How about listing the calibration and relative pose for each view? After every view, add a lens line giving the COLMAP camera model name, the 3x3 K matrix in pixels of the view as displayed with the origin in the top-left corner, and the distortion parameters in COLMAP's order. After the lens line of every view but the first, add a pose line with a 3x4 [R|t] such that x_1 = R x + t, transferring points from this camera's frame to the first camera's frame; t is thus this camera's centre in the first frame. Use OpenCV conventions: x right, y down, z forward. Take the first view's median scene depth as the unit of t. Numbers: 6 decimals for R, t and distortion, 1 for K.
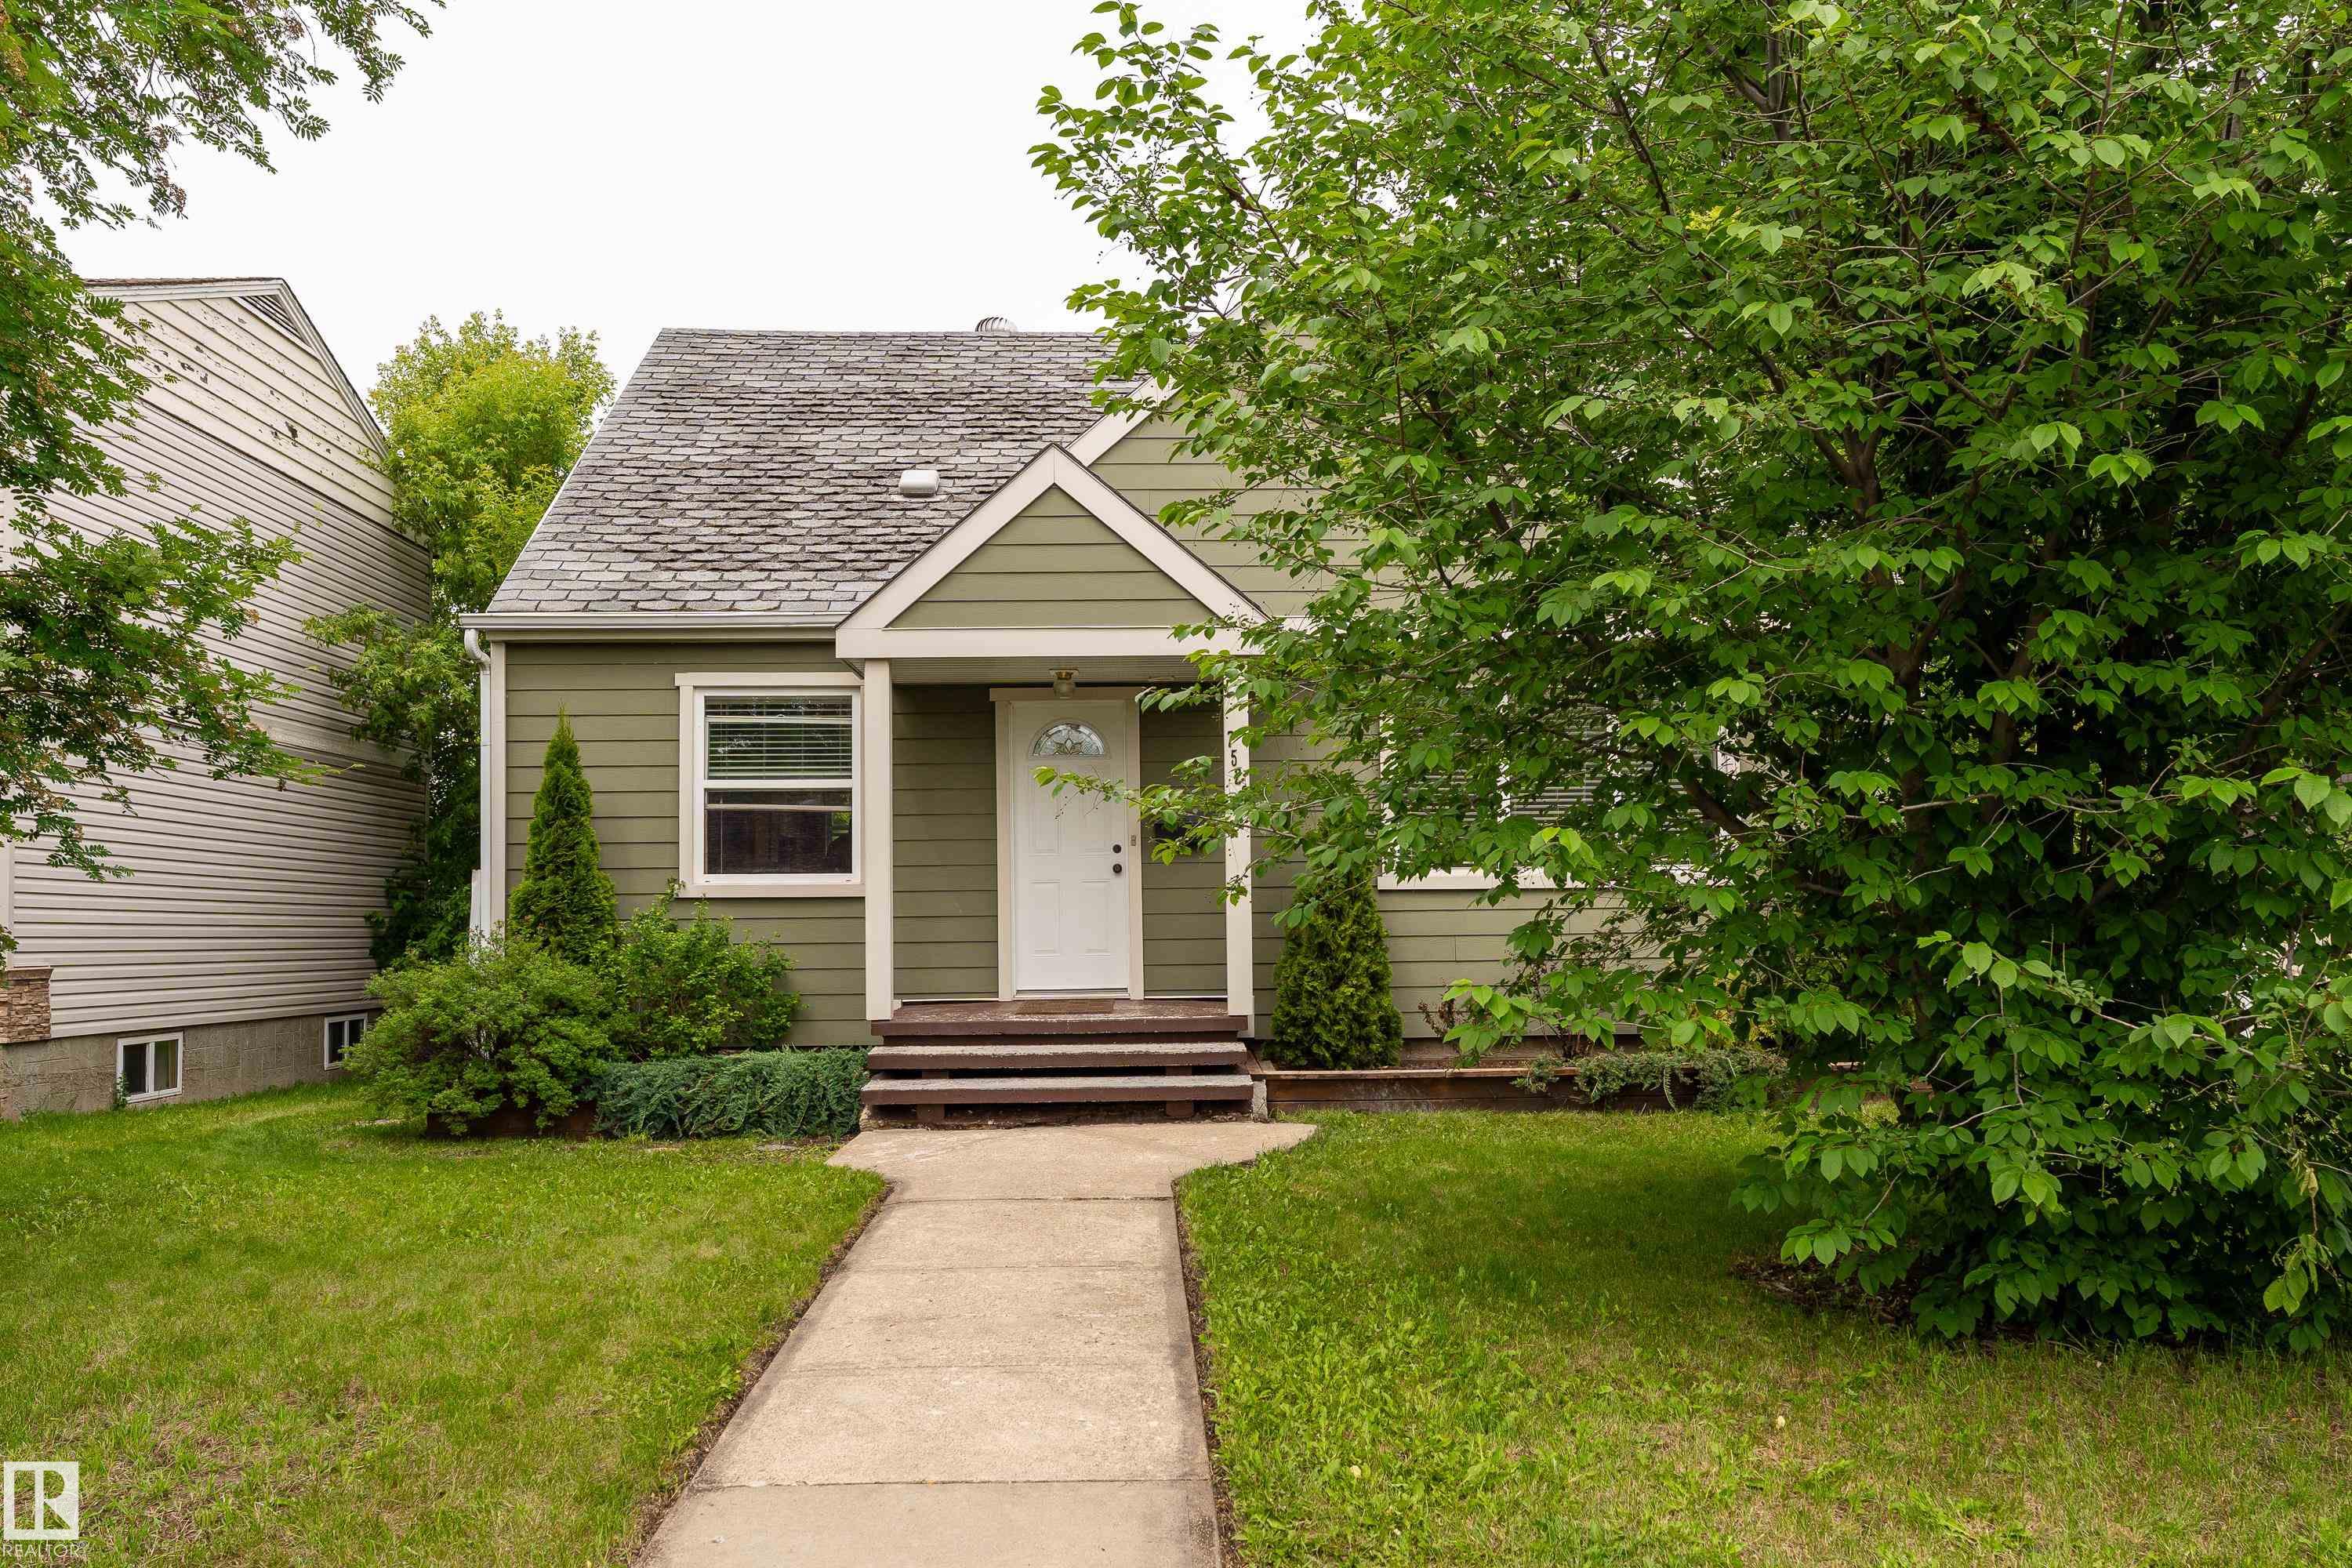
lens RADIAL K [[1582.6, 0, 1176.5], [0, 1582.6, 790.0], [0, 0, 1]] dist [0.003501, 0.001235]
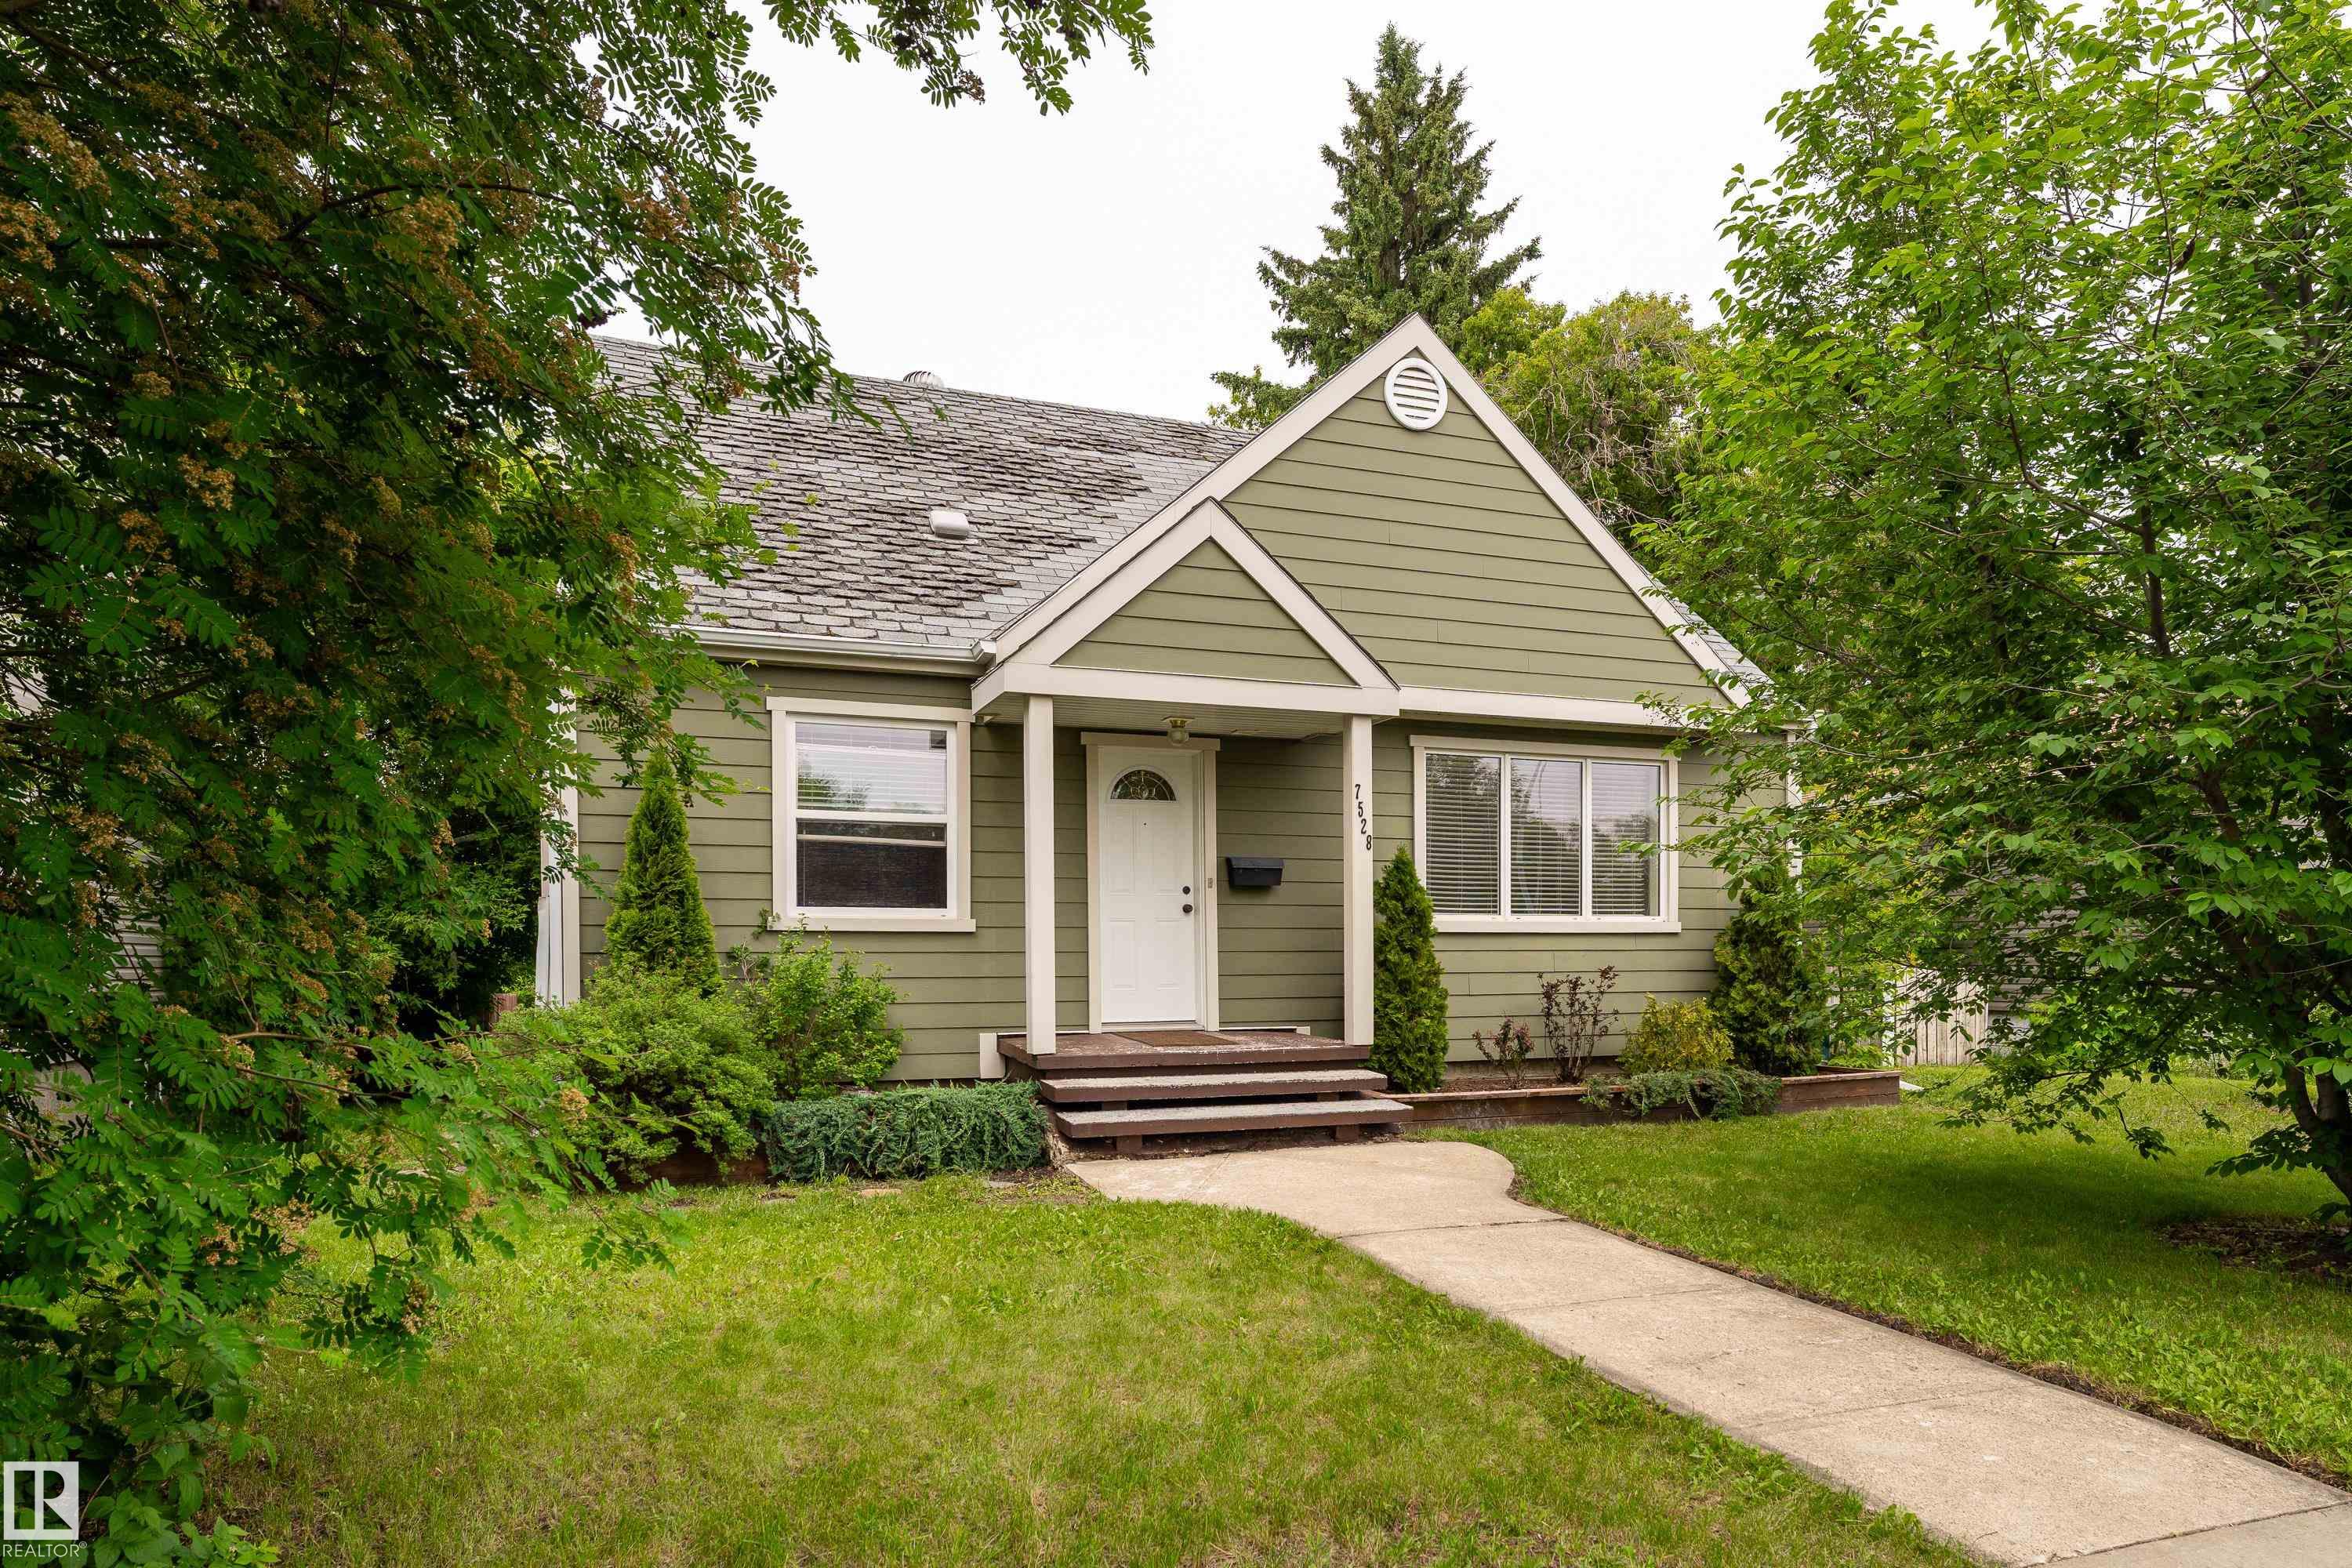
lens RADIAL K [[1356.6, 0, 1164.3], [0, 1356.6, 911.0], [0, 0, 1]] dist [0.001675, -0.000171]
pose [[0.950337, 0.018305, 0.310685, -0.374558], [-0.033589, 0.998470, 0.043917, 0.012899], [-0.309406, -0.052171, 0.949498, 0.152389]]
